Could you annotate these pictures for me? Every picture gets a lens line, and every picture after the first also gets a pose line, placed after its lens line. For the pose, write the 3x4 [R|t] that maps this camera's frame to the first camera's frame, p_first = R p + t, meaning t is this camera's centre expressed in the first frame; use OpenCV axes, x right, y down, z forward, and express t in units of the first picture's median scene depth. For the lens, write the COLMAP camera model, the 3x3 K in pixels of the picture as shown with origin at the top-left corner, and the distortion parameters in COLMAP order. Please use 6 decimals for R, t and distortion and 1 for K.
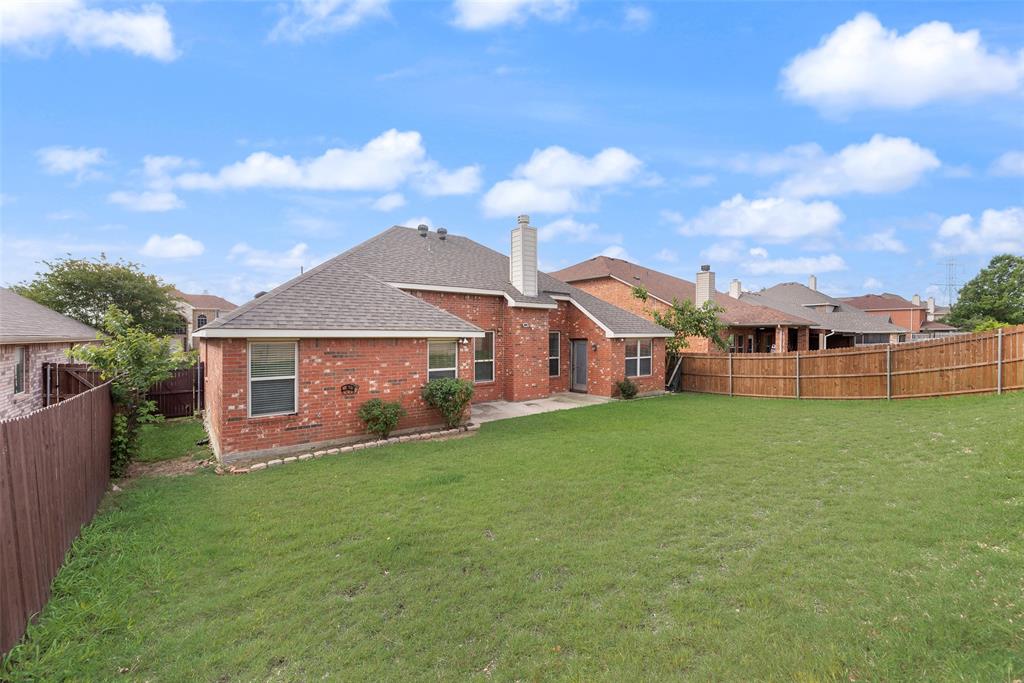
lens RADIAL K [[415.7, 0, 511.0], [0, 415.7, 337.8], [0, 0, 1]] dist [-0.000045, -0.000253]
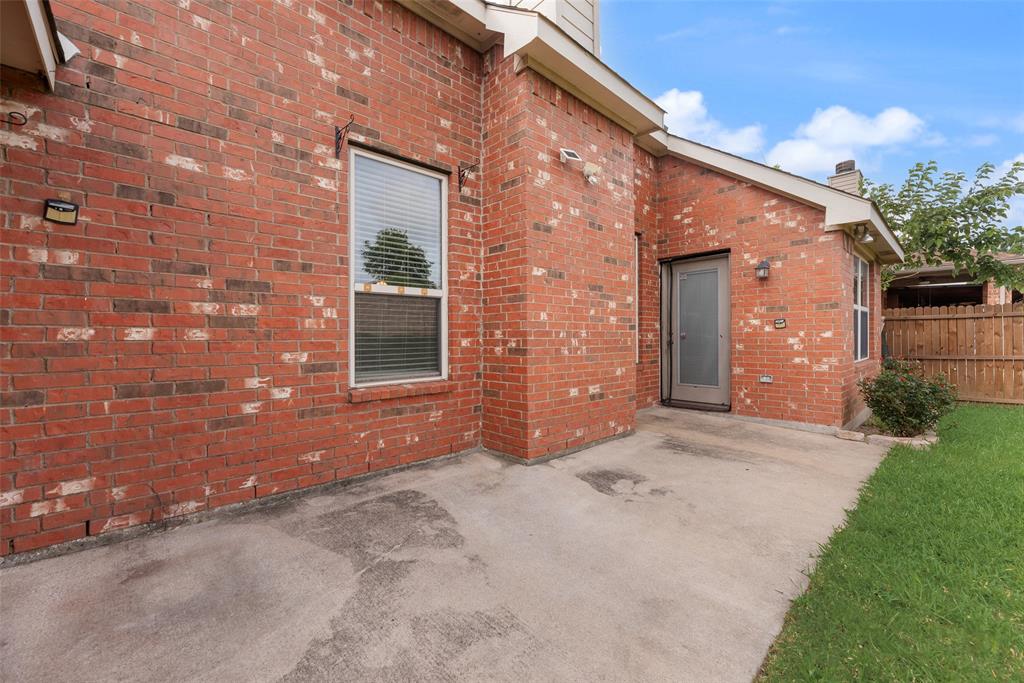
lens RADIAL K [[415.7, 0, 512.1], [0, 415.7, 336.8], [0, 0, 1]] dist [-0.000045, -0.000253]
pose [[0.996133, -0.002648, 0.087824, -0.022908], [0.002819, 0.999994, -0.001812, 0.080155], [-0.087818, 0.002053, 0.996134, 0.745762]]
